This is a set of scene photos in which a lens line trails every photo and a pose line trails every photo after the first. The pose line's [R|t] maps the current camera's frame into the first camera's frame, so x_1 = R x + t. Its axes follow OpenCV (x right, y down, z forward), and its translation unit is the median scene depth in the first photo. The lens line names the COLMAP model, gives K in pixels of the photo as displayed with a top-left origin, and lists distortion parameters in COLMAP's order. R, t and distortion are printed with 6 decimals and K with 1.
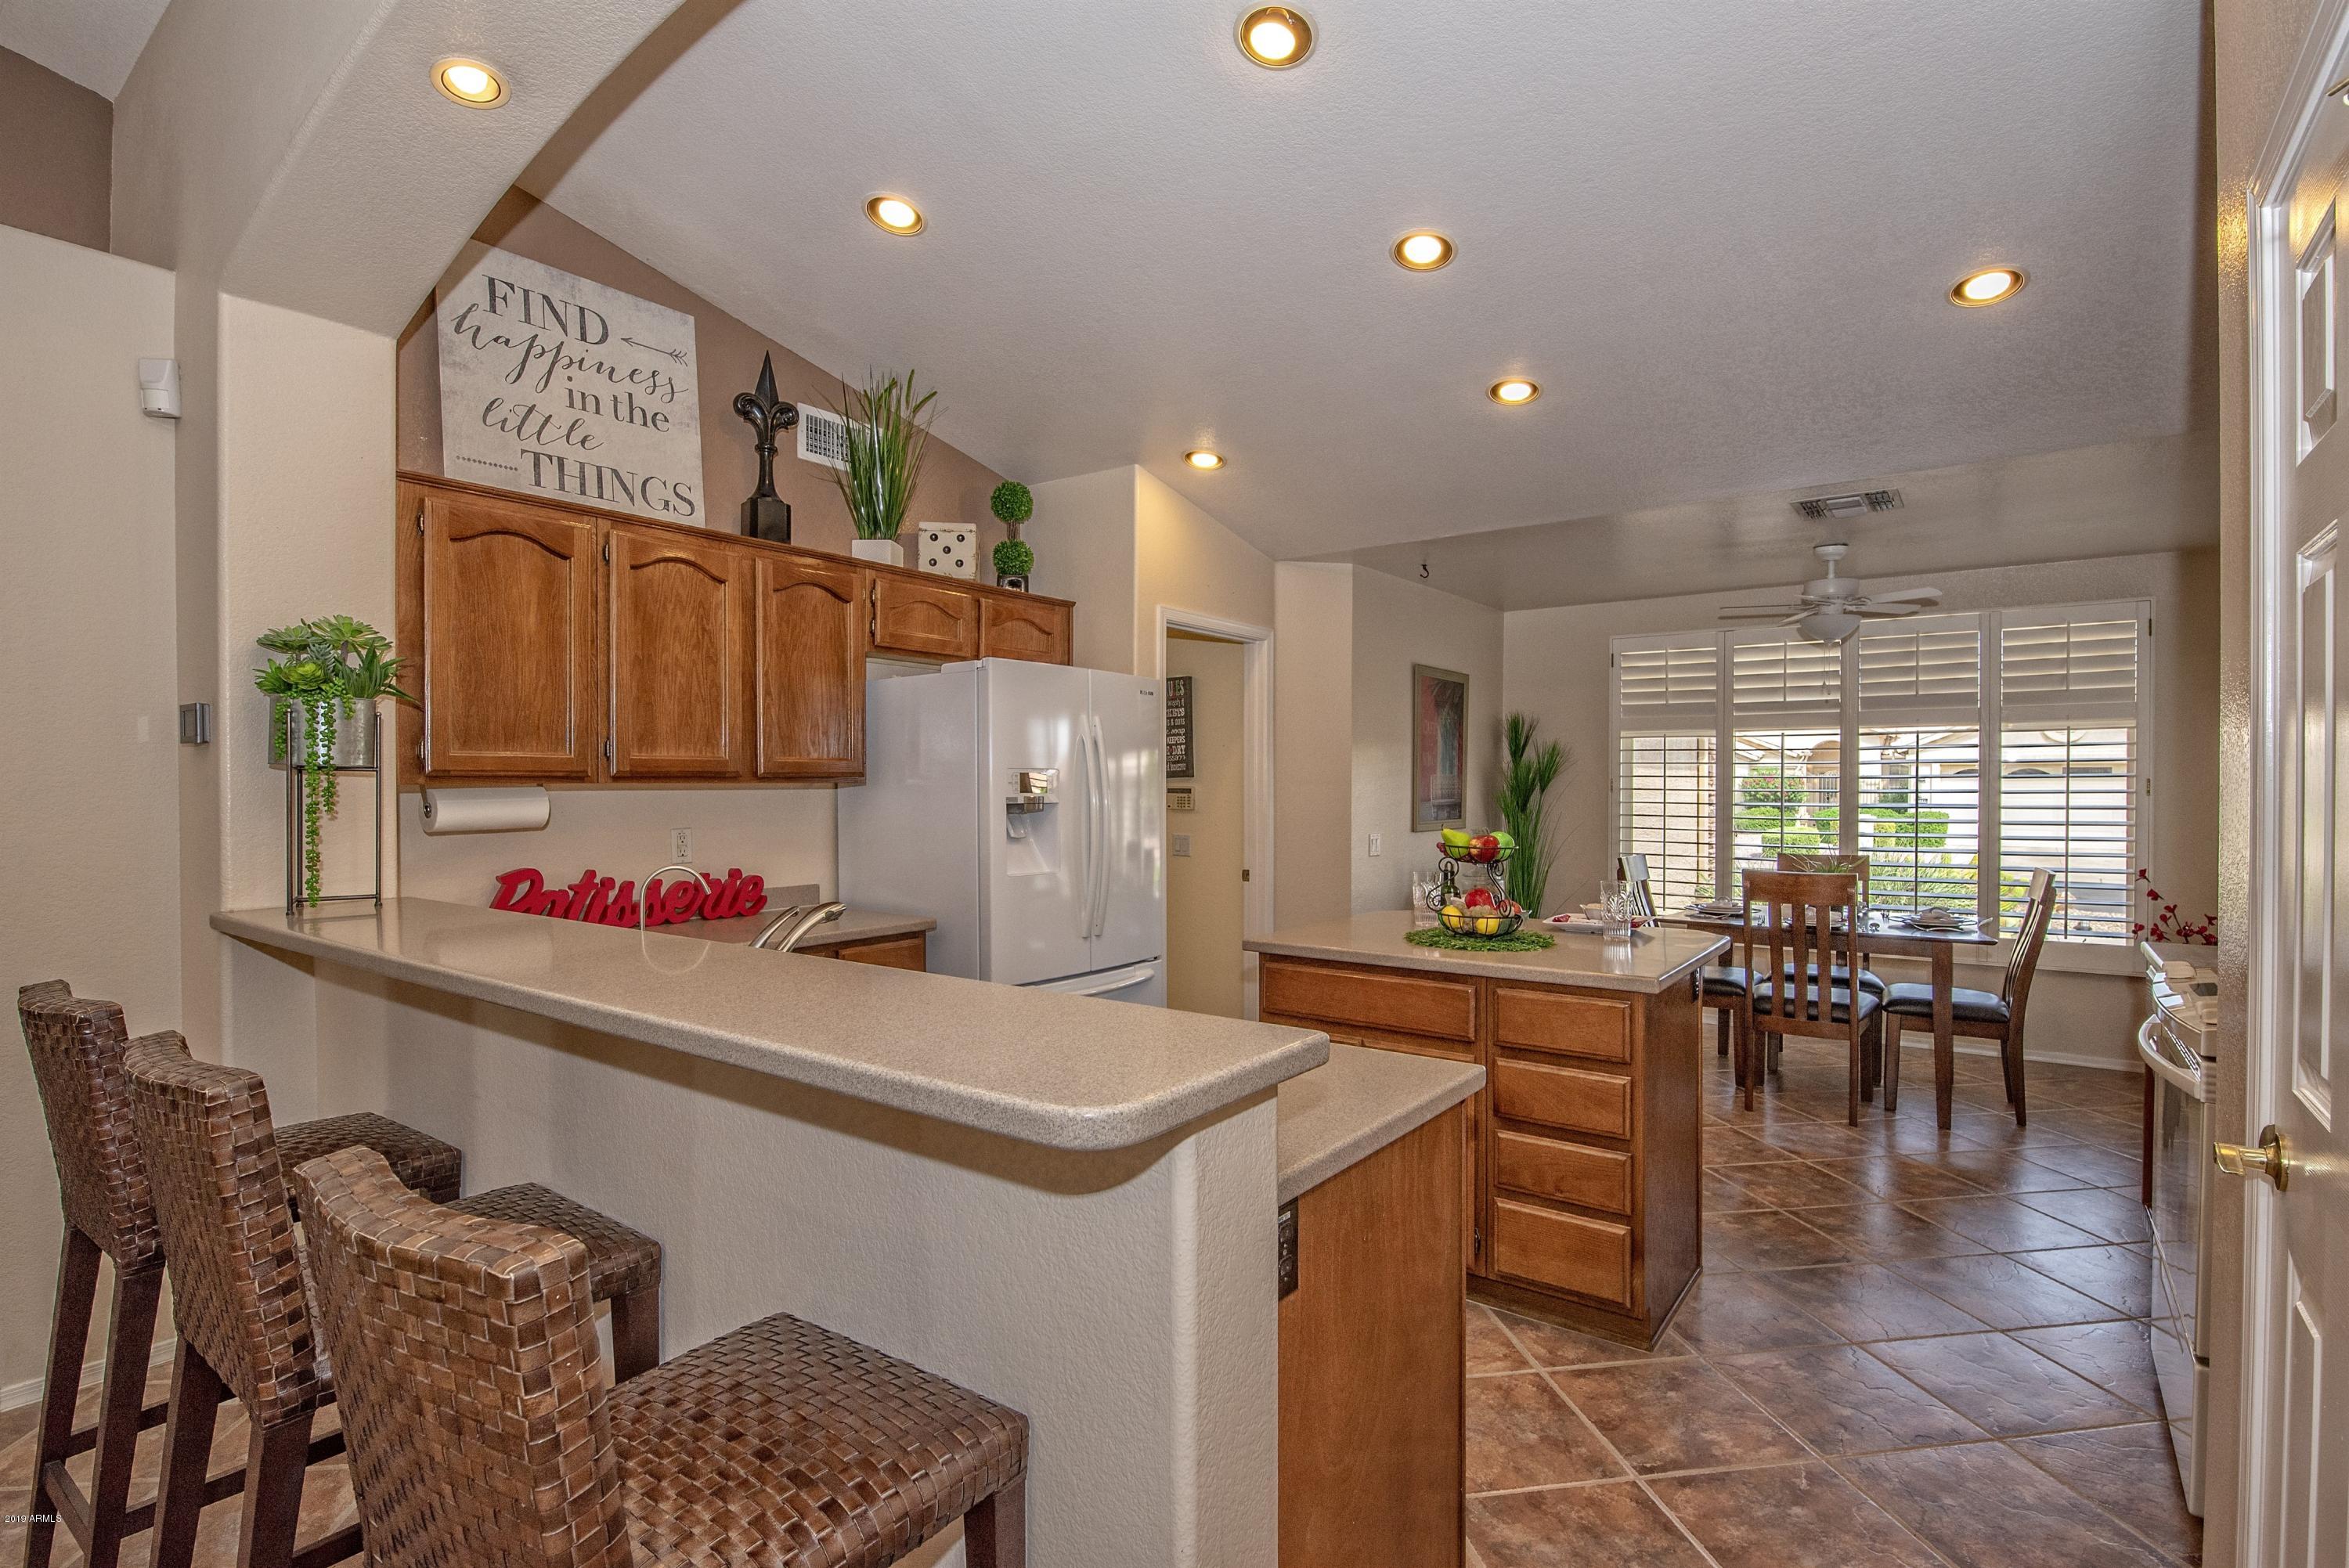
lens RADIAL K [[1160.0, 0, 1175.9], [0, 1160.0, 788.1], [0, 0, 1]] dist [-0.002544, -0.000239]
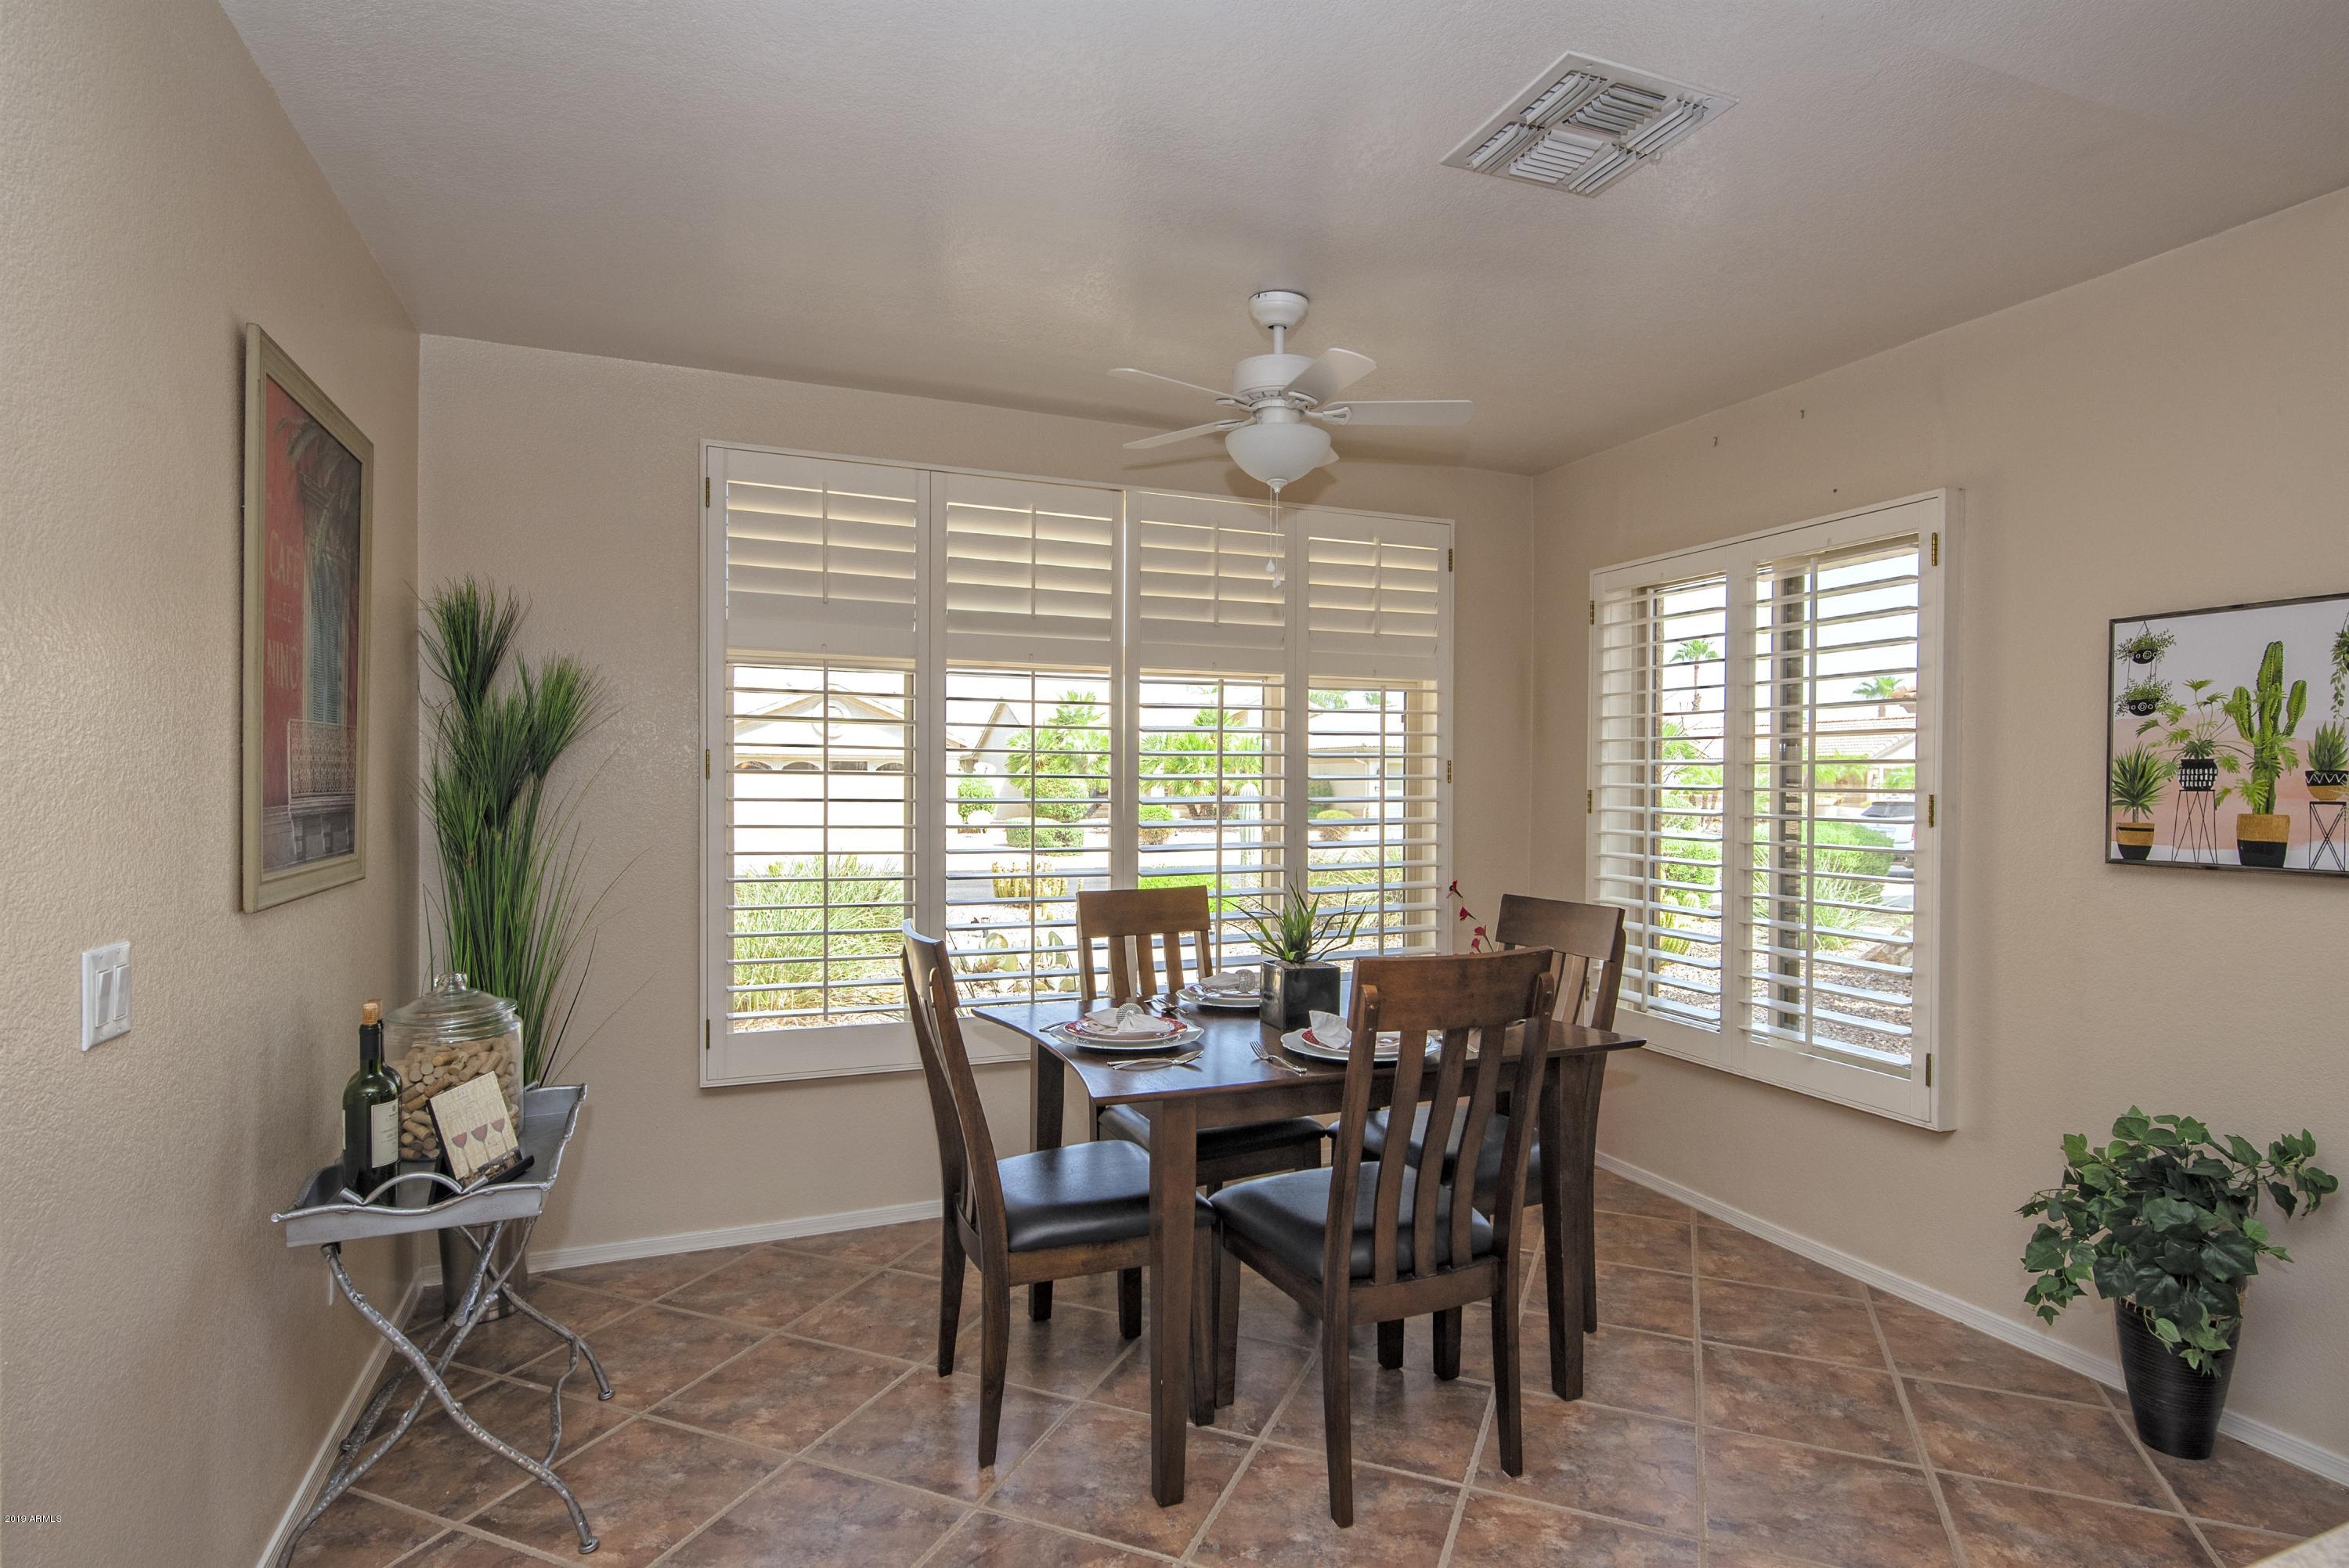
lens RADIAL K [[1160.0, 0, 1172.3], [0, 1160.0, 785.9], [0, 0, 1]] dist [-0.002544, -0.000239]
pose [[0.514880, -0.002342, 0.857259, 0.077552], [-0.002174, 0.999989, 0.004038, 0.004744], [-0.857260, -0.003943, 0.514869, 0.625522]]
